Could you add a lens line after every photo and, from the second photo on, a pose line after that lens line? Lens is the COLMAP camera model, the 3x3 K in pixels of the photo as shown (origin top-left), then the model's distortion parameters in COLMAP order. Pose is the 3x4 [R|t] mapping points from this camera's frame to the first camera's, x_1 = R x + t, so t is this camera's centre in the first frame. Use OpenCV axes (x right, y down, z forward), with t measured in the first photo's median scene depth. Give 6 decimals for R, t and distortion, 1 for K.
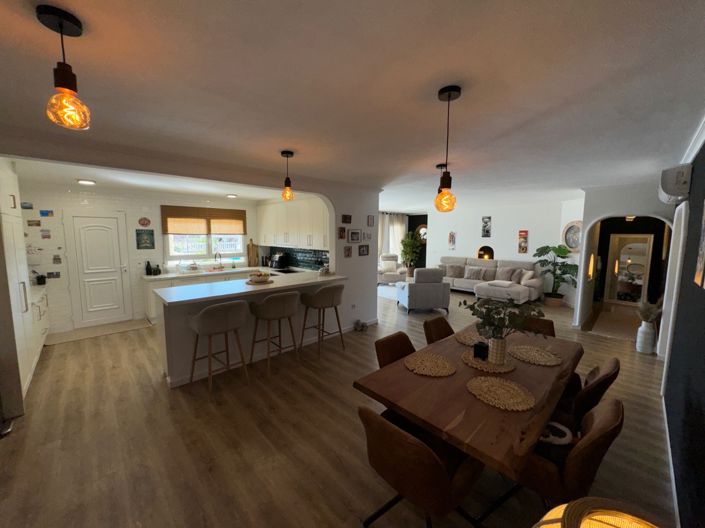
lens RADIAL K [[282.6, 0, 355.8], [0, 282.6, 264.0], [0, 0, 1]] dist [-0.000762, -0.000385]
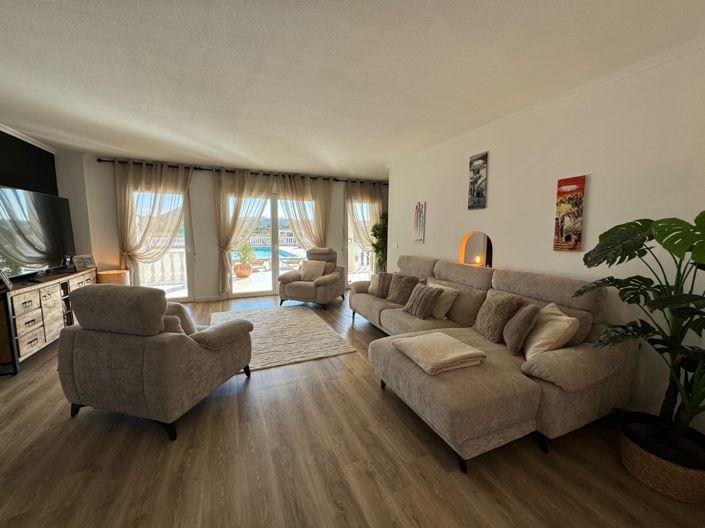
lens RADIAL K [[282.6, 0, 351.1], [0, 282.6, 264.5], [0, 0, 1]] dist [-0.000762, -0.000385]
pose [[0.934943, 0.040432, -0.352487, 0.477678], [-0.036294, 0.999173, 0.018343, -0.019659], [0.352937, -0.004356, 0.935637, 0.620357]]
